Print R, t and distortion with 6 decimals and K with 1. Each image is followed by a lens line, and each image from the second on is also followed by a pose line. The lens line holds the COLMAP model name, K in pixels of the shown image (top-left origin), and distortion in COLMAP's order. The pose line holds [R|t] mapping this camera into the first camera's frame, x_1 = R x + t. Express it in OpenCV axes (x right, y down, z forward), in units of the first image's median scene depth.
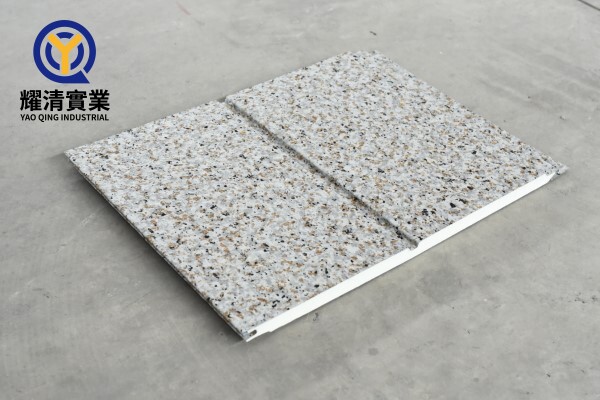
lens RADIAL K [[890.9, 0, 300.0], [0, 890.9, 200.0], [0, 0, 1]] dist [-0.080286, 0.025972]
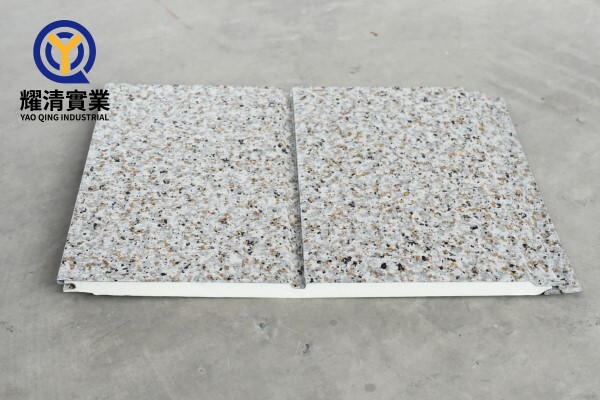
lens RADIAL K [[890.9, 0, 300.0], [0, 890.9, 200.0], [0, 0, 1]] dist [-0.080286, 0.025972]
pose [[0.801565, 0.344133, -0.488945, 0.488590], [-0.359756, 0.930757, 0.065317, -0.077495], [0.477567, 0.123545, 0.869866, 0.208318]]
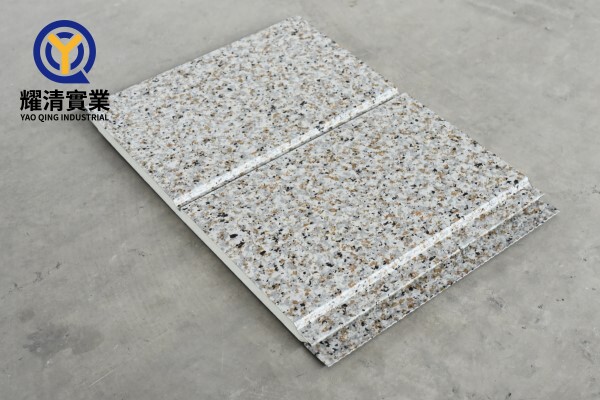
lens RADIAL K [[890.9, 0, 300.0], [0, 890.9, 200.0], [0, 0, 1]] dist [-0.080286, 0.025972]
pose [[-0.010801, 0.655154, -0.755419, 0.867940], [-0.624570, 0.585551, 0.516762, -0.558998], [0.780894, 0.477393, 0.402865, 0.623688]]
